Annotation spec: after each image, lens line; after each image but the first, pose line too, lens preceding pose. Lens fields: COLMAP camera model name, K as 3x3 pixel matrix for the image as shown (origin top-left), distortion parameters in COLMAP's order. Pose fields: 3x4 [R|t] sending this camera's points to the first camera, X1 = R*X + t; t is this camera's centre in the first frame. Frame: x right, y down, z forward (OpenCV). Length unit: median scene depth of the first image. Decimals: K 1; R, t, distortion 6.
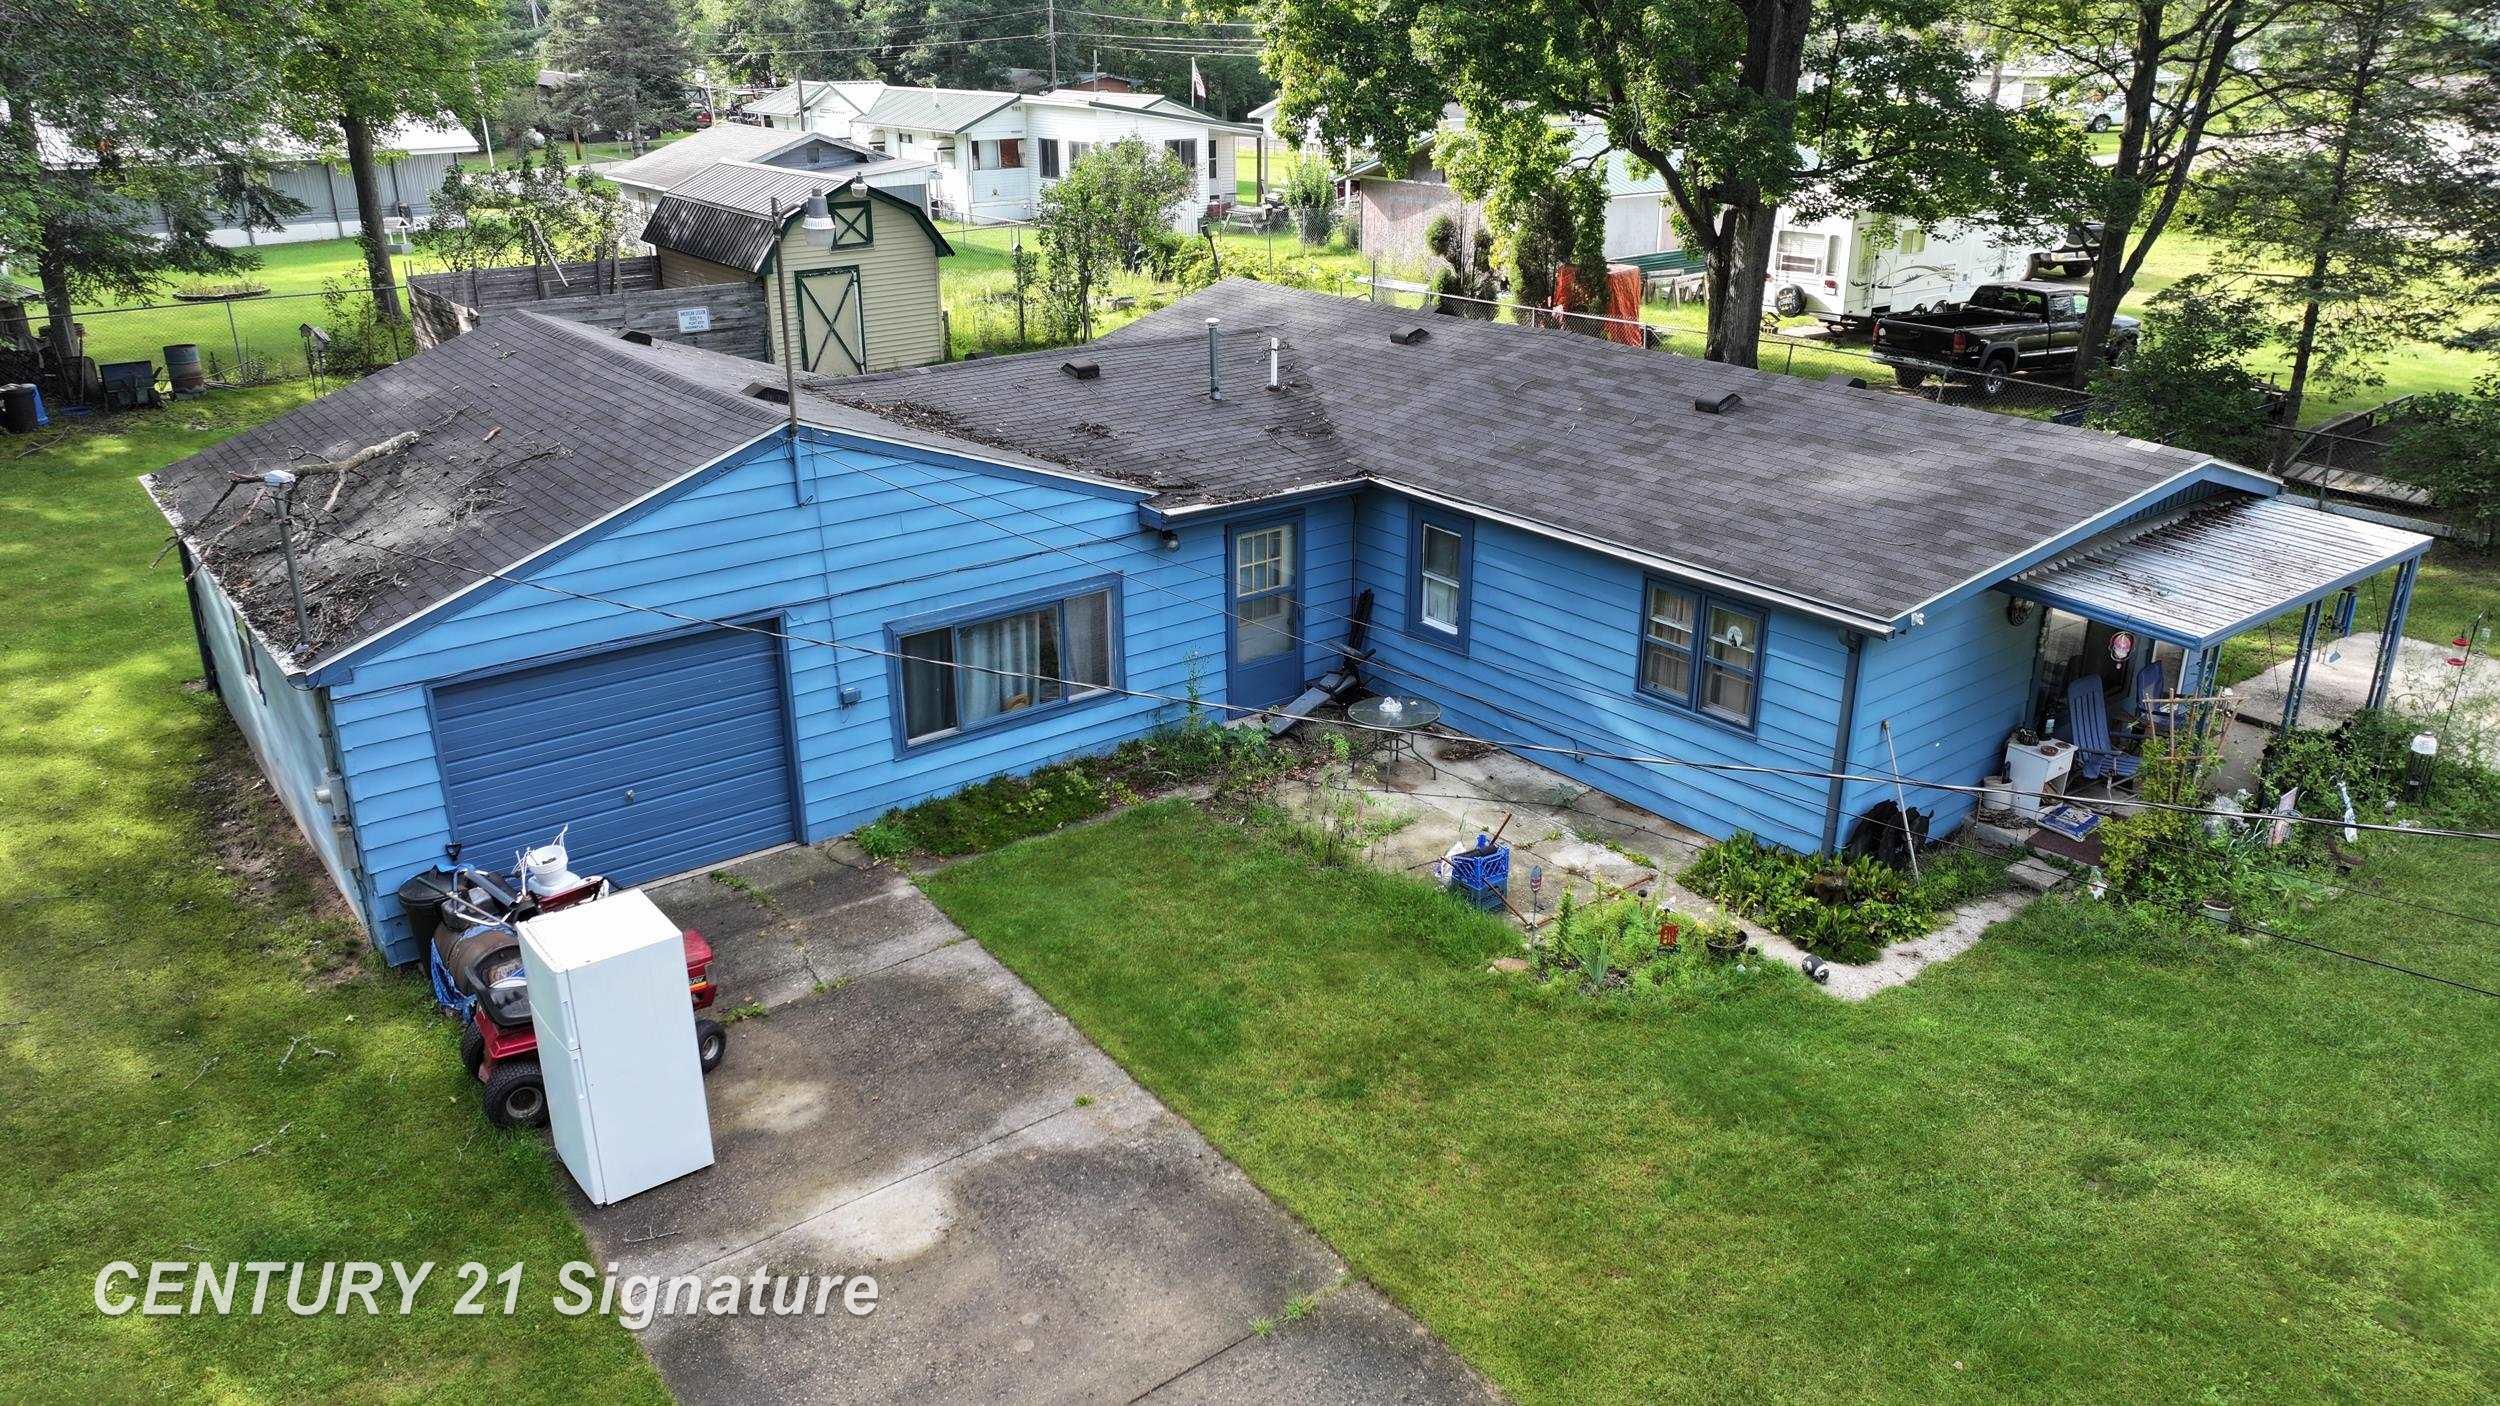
lens RADIAL K [[1753.9, 0, 1249.3], [0, 1753.9, 689.1], [0, 0, 1]] dist [0.003864, 0.000403]
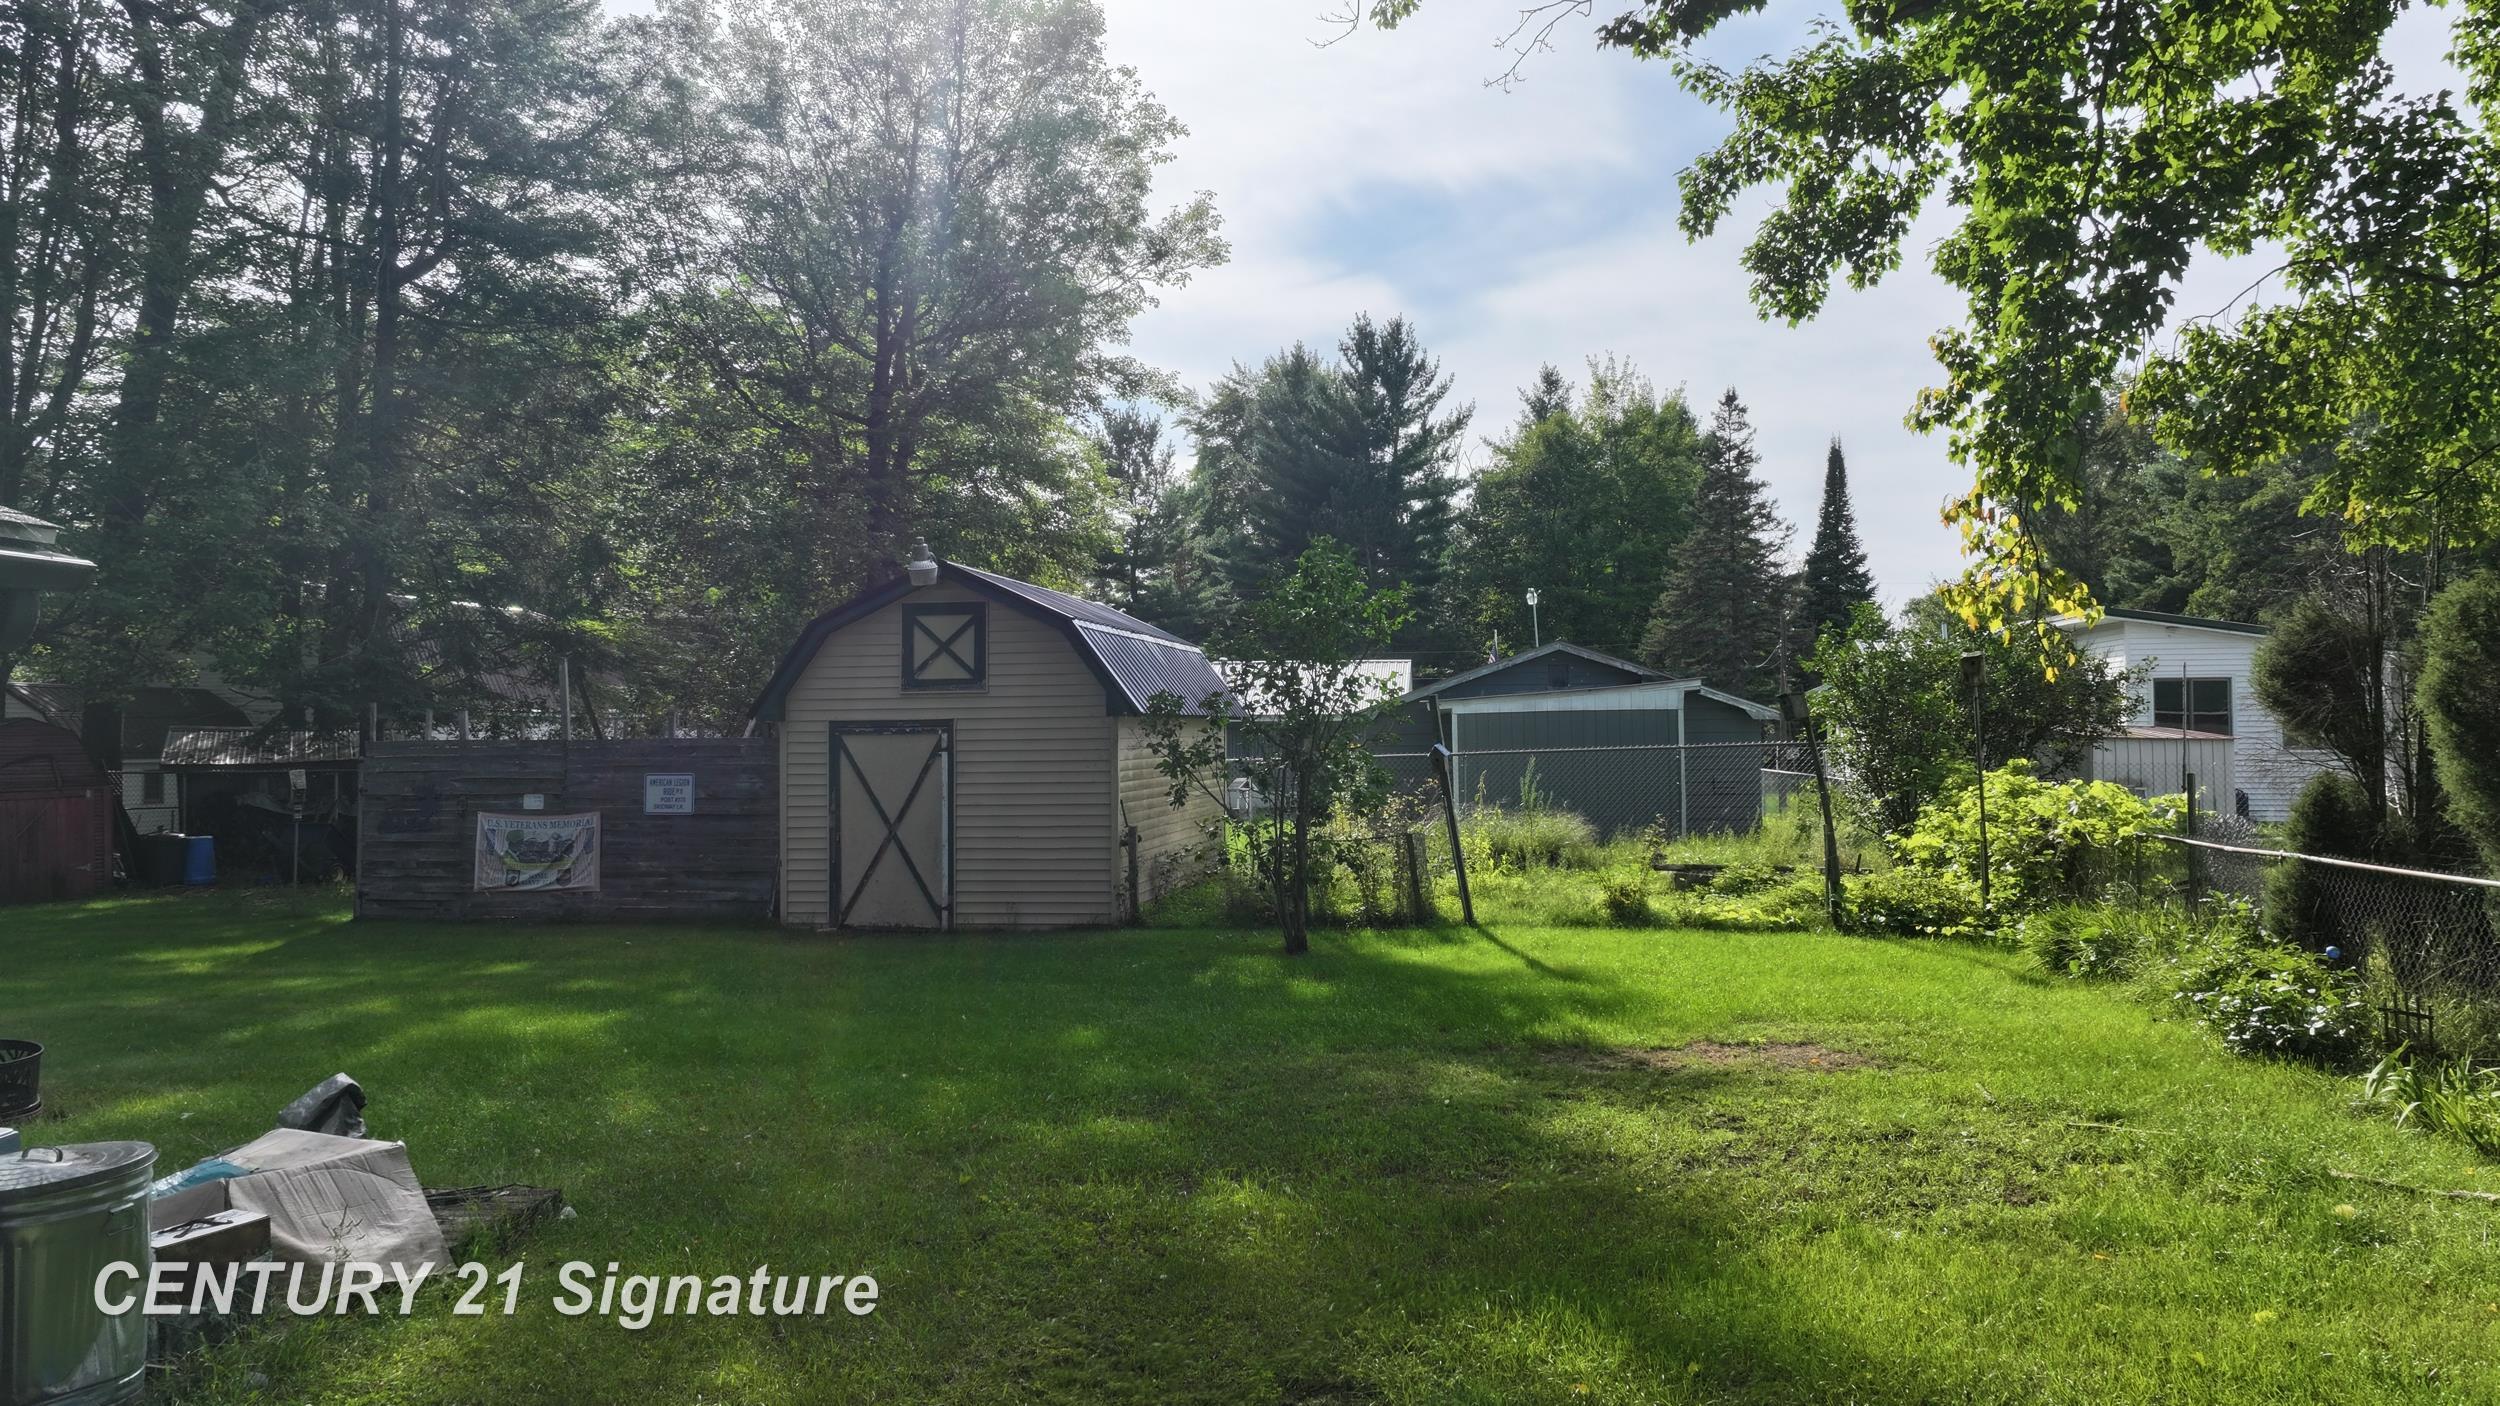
lens RADIAL K [[1753.9, 0, 1245.5], [0, 1753.9, 696.6], [0, 0, 1]] dist [0.003864, 0.000403]
pose [[0.677015, -0.014763, -0.735821, 0.508265], [-0.263492, 0.928664, -0.261066, -0.306285], [0.687184, 0.370629, 0.624830, 1.664185]]
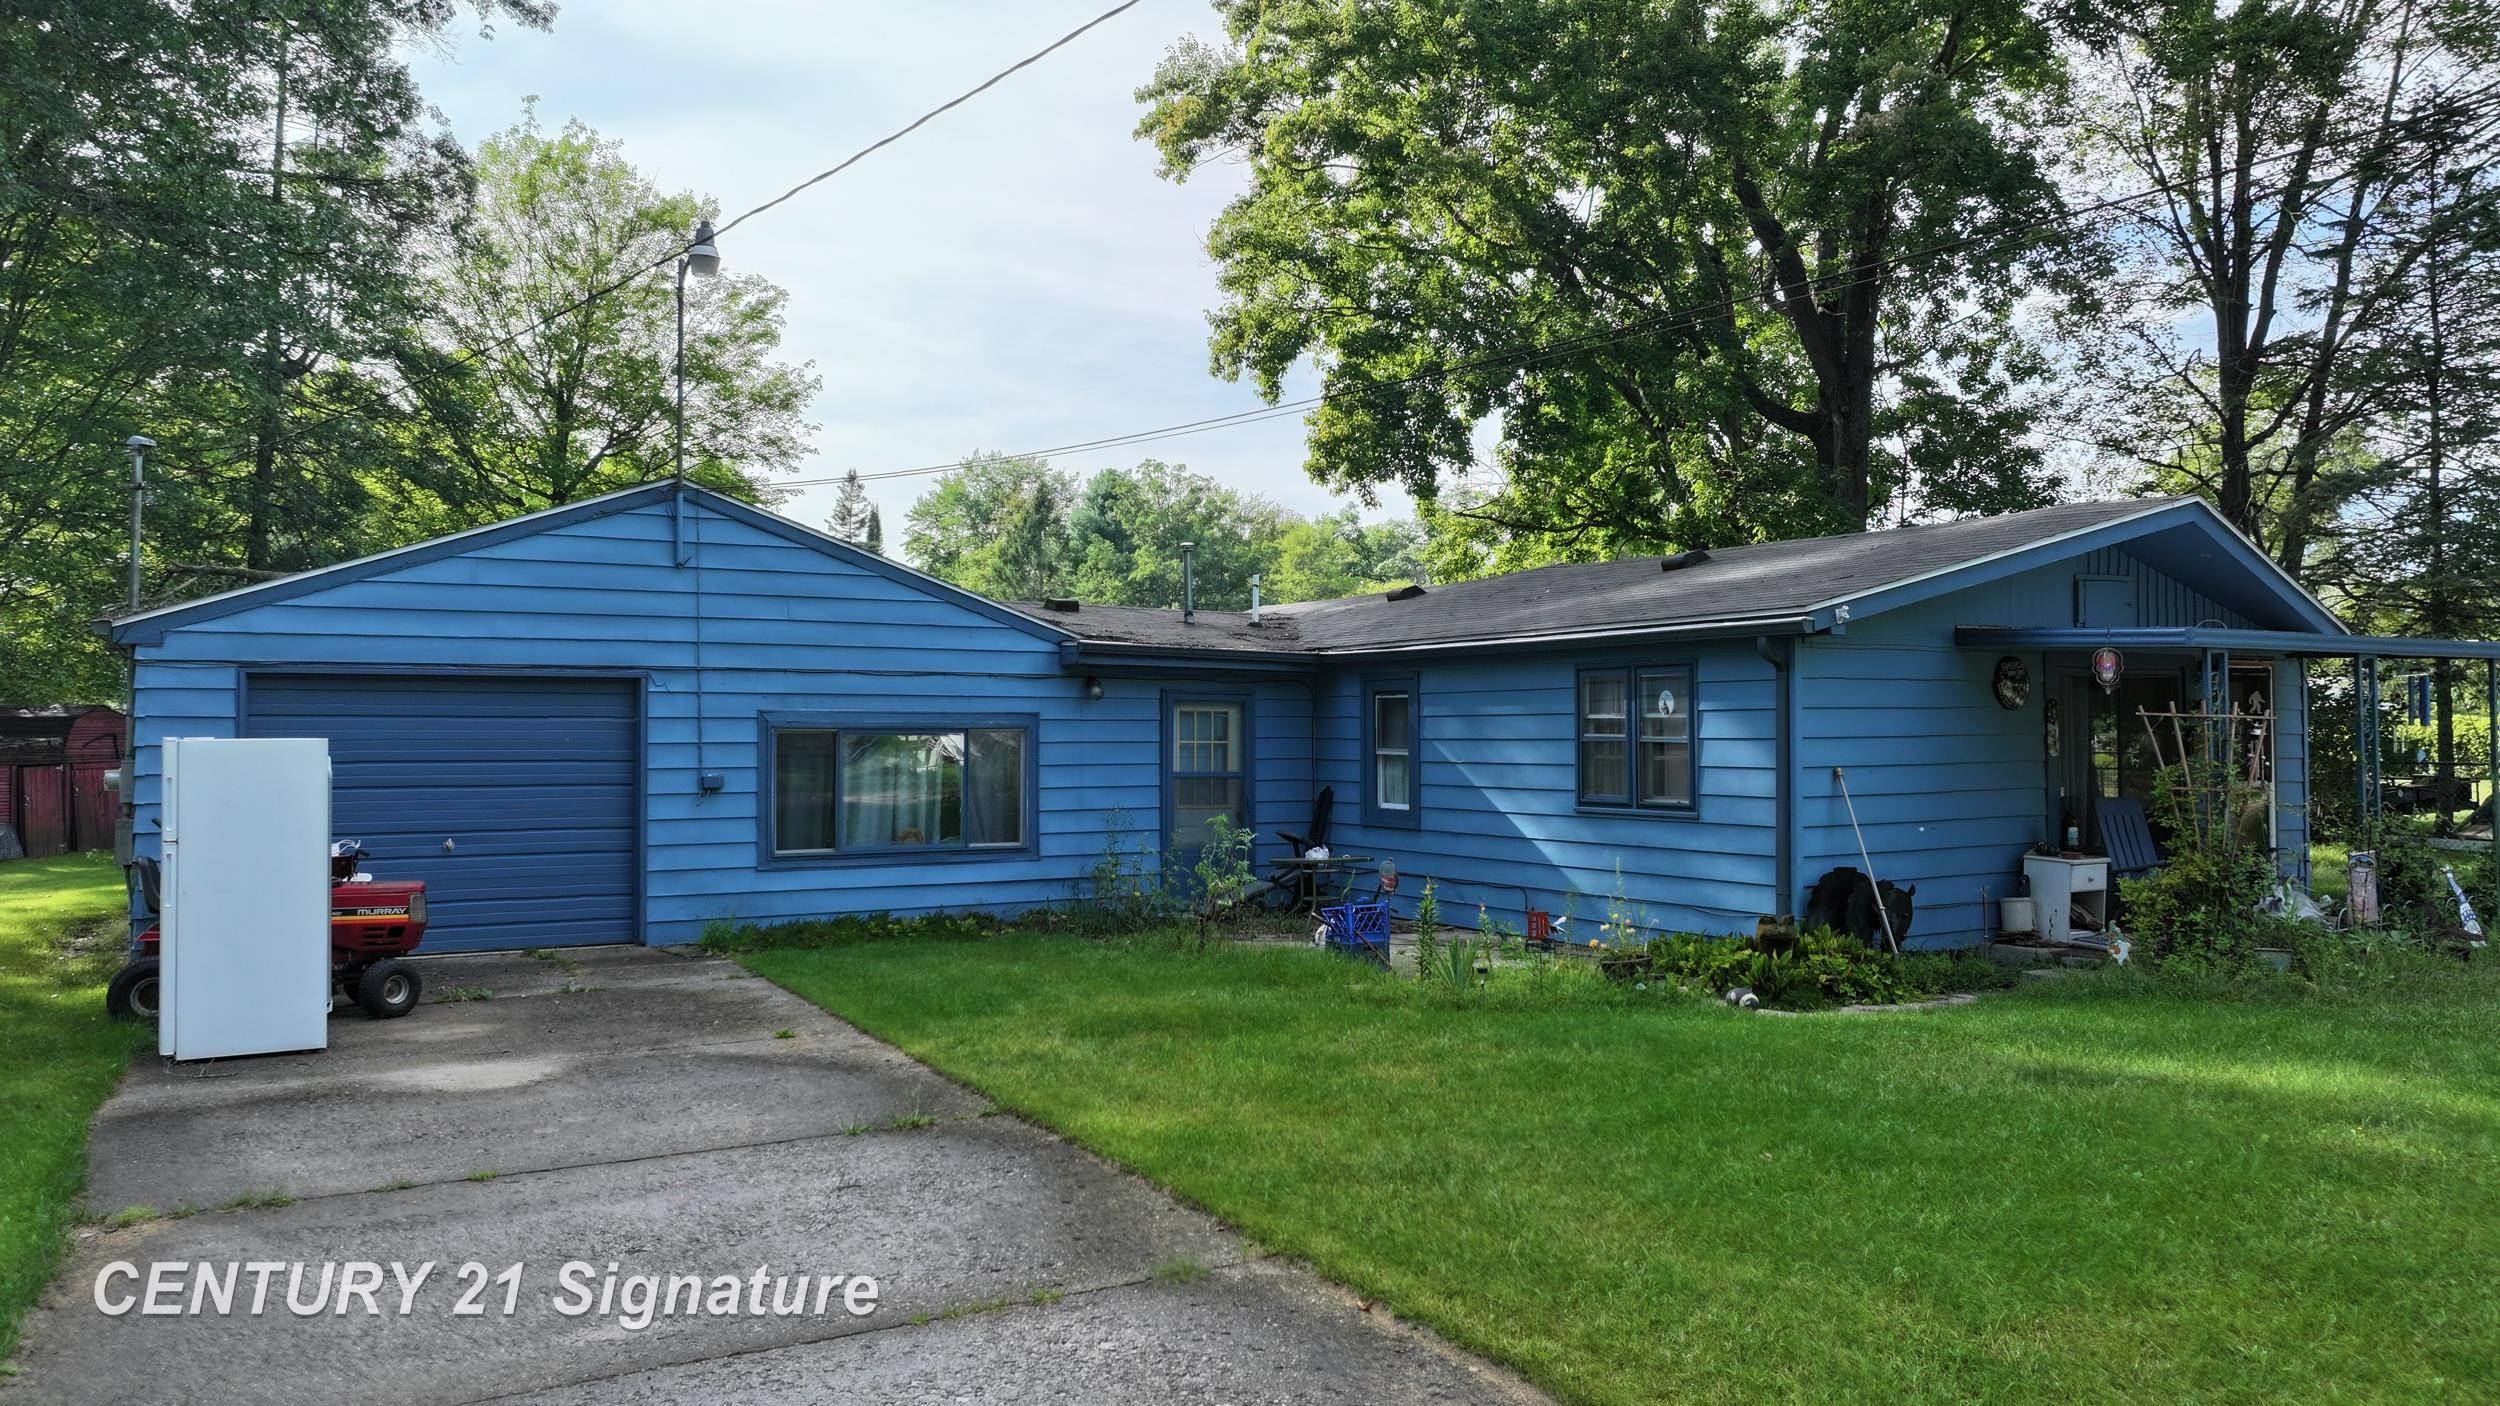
lens RADIAL K [[1753.9, 0, 1243.6], [0, 1753.9, 699.4], [0, 0, 1]] dist [0.003864, 0.000403]
pose [[0.990935, -0.001377, -0.134334, 0.176337], [-0.049339, 0.926338, -0.373447, 0.293386], [0.124953, 0.376690, 0.917873, 0.157046]]
